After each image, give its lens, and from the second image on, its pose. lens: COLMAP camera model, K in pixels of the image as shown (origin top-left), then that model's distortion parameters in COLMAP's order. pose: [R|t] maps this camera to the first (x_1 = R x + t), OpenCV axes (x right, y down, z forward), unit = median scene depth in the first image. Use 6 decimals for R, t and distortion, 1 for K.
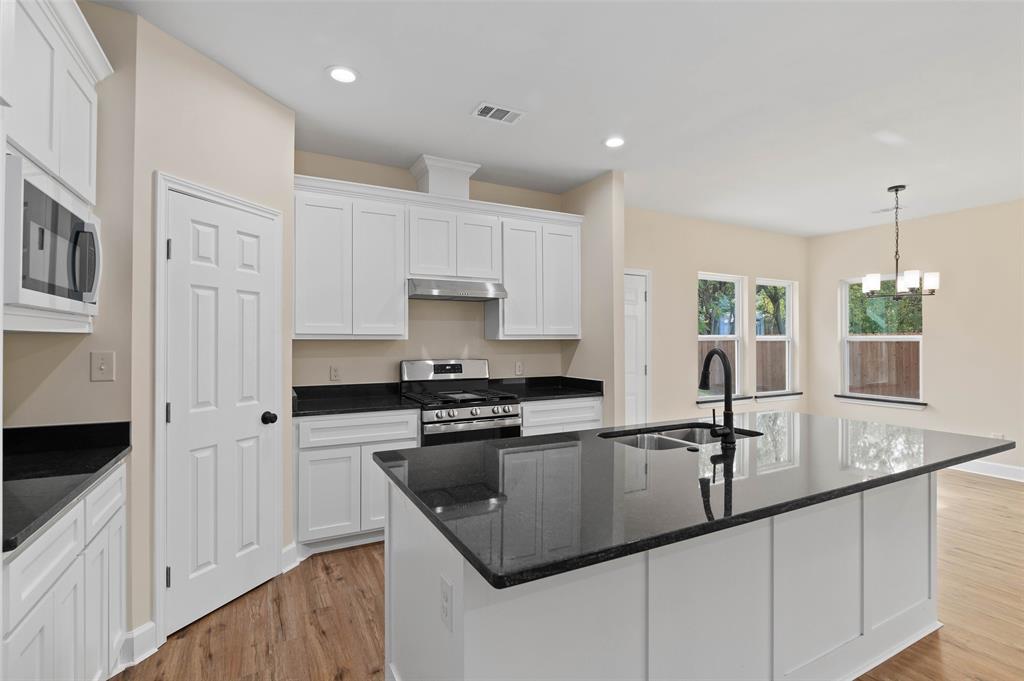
lens RADIAL K [[473.5, 0, 512.0], [0, 473.5, 340.5], [0, 0, 1]] dist [0.000484, -0.000015]
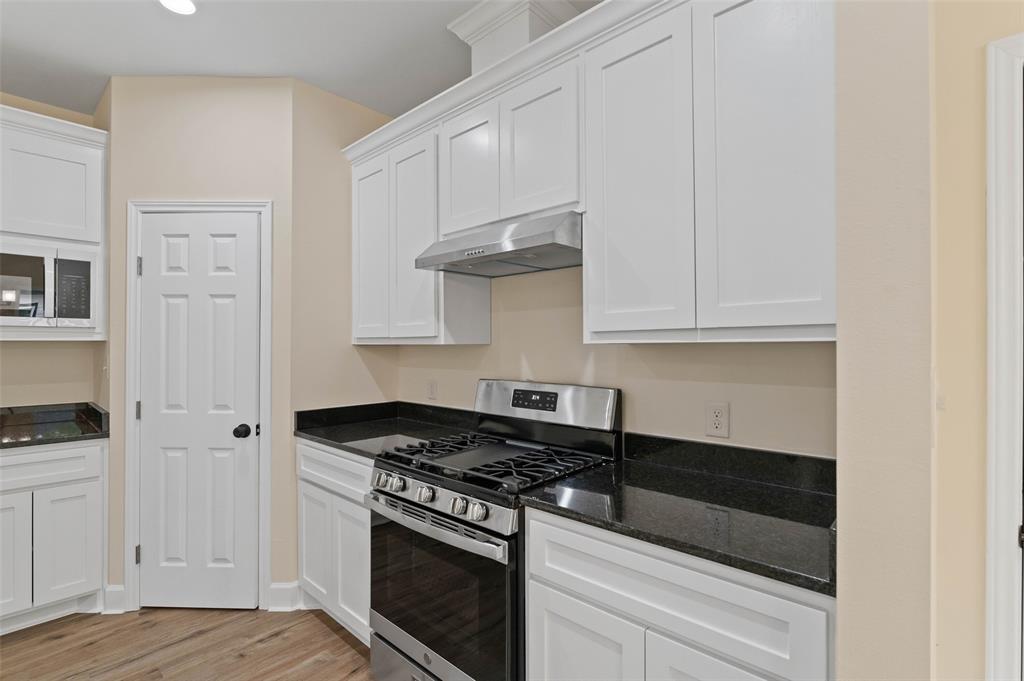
lens RADIAL K [[474.7, 0, 511.9], [0, 474.7, 346.5], [0, 0, 1]] dist [-0.009408, 0.000152]
pose [[0.341912, -0.000646, -0.939732, 0.527738], [0.000887, 1.000000, -0.000364, 0.001165], [0.939732, -0.000709, 0.341912, 1.197494]]
